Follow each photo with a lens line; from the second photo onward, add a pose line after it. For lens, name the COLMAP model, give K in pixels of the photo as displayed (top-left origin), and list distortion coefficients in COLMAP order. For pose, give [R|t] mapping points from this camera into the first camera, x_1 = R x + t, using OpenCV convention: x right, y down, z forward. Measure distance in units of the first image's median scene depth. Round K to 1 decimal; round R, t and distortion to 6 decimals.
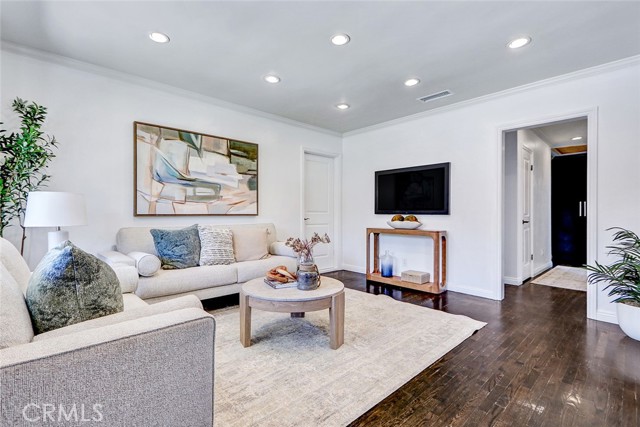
lens RADIAL K [[292.0, 0, 312.2], [0, 292.0, 215.1], [0, 0, 1]] dist [0.003006, -0.002876]
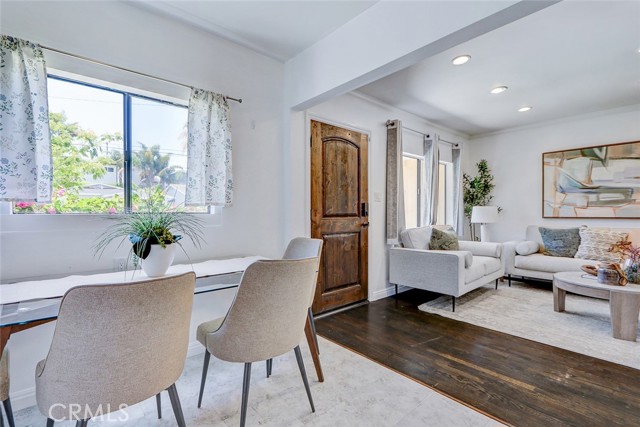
lens RADIAL K [[292.0, 0, 314.1], [0, 292.0, 213.1], [0, 0, 1]] dist [0.003006, -0.002876]
pose [[-0.020061, 0.002577, -0.999795, 0.786631], [-0.002975, 0.999992, 0.002637, -0.019297], [0.999794, 0.003027, -0.020053, -0.099388]]
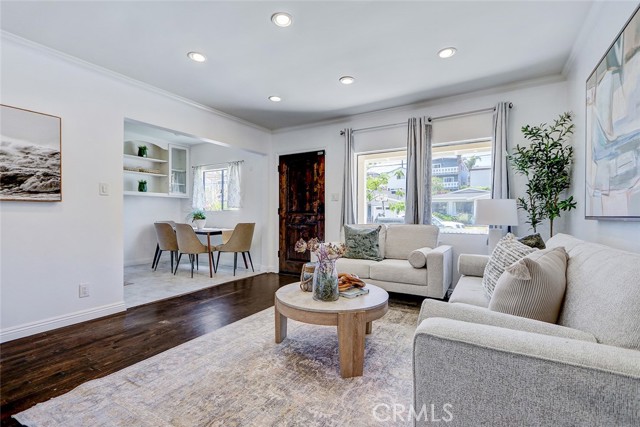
lens RADIAL K [[292.0, 0, 316.1], [0, 292.0, 213.4], [0, 0, 1]] dist [0.003006, -0.002876]
pose [[-0.957039, -0.006544, -0.289886, 0.176542], [-0.006899, 0.999976, 0.000206, -0.004526], [0.289878, 0.002197, -0.957061, 1.320959]]
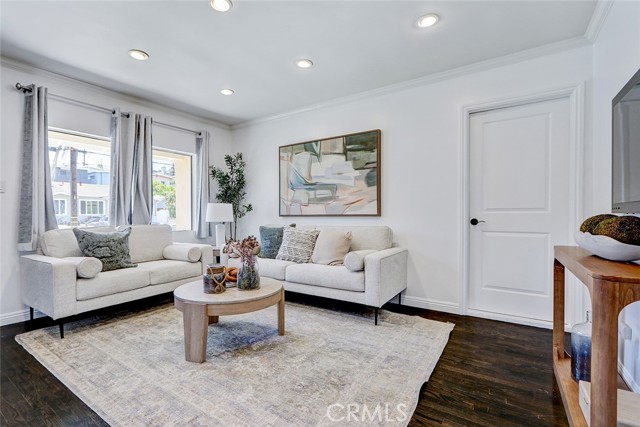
lens RADIAL K [[292.0, 0, 311.4], [0, 292.0, 218.0], [0, 0, 1]] dist [0.003006, -0.002876]
pose [[0.244178, 0.007918, -0.969698, 0.675872], [-0.000771, 0.999968, 0.007971, 0.000122], [0.969730, -0.001199, 0.244177, 0.729525]]
